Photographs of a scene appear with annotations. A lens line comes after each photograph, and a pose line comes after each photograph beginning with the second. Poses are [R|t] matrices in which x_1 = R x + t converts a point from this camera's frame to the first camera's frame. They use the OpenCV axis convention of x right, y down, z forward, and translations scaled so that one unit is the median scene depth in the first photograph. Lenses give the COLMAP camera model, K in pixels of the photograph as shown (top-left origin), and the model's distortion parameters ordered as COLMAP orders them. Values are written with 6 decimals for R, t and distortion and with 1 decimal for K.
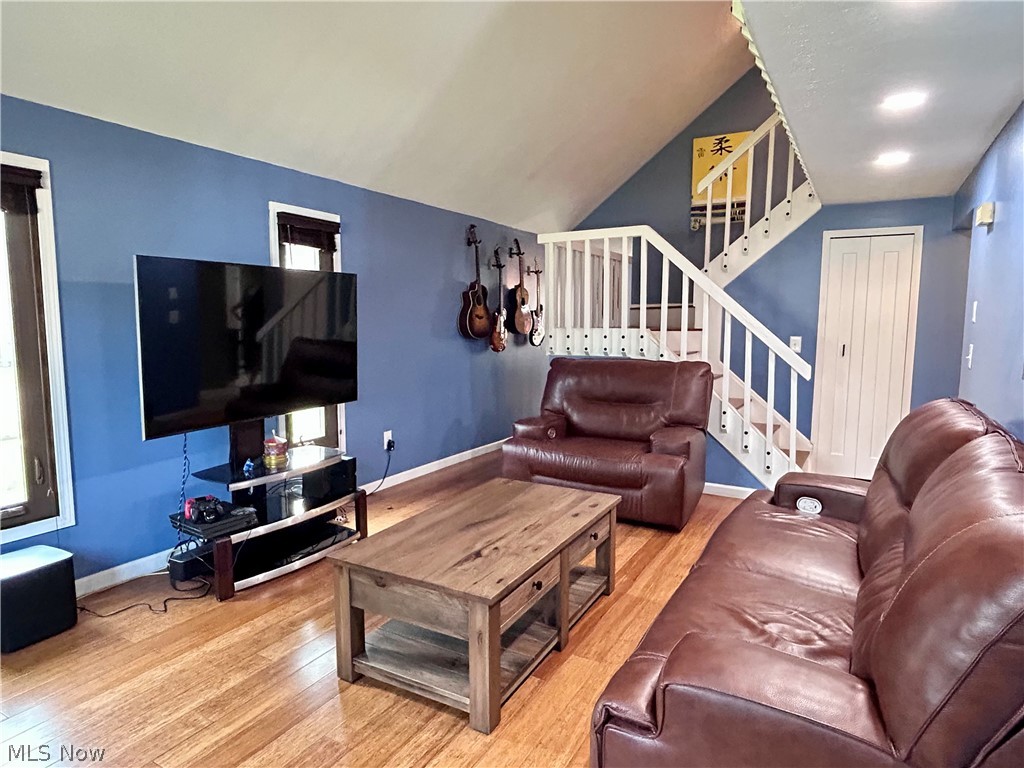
lens RADIAL K [[616.6, 0, 507.3], [0, 616.6, 385.2], [0, 0, 1]] dist [-0.007867, 0.004029]
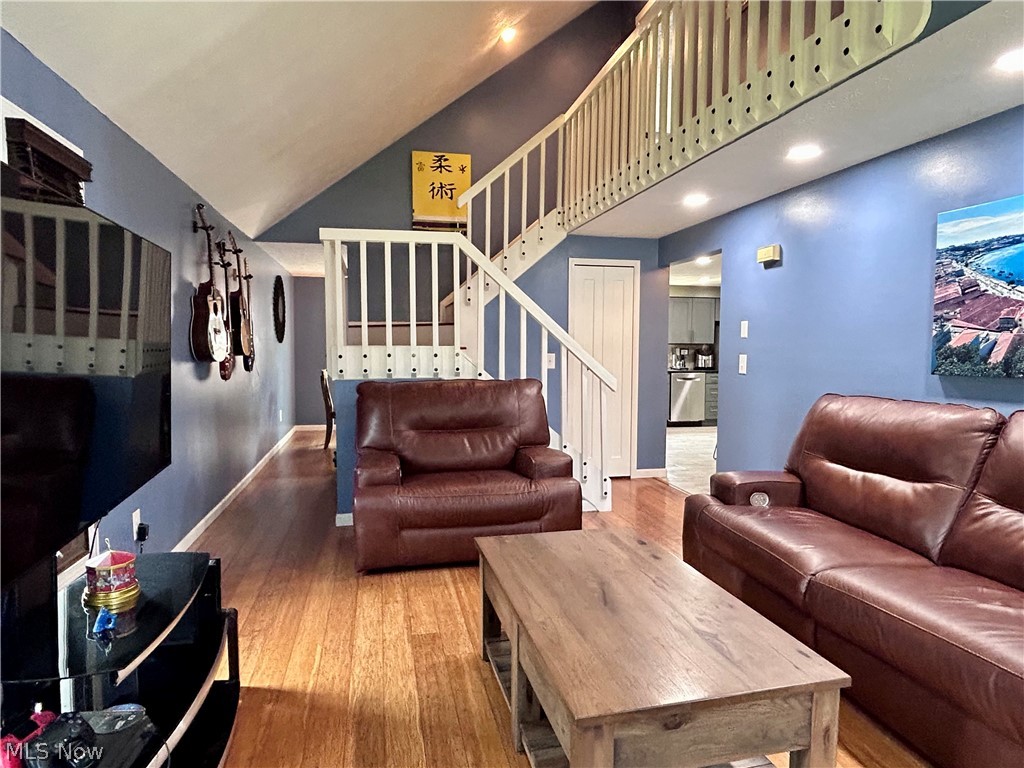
lens RADIAL K [[616.6, 0, 514.7], [0, 616.6, 387.2], [0, 0, 1]] dist [-0.007867, 0.004029]
pose [[0.729630, -0.048228, 0.682139, -0.328591], [0.073829, 0.997235, -0.008463, -0.016459], [-0.679845, 0.056536, 0.731173, 0.272632]]
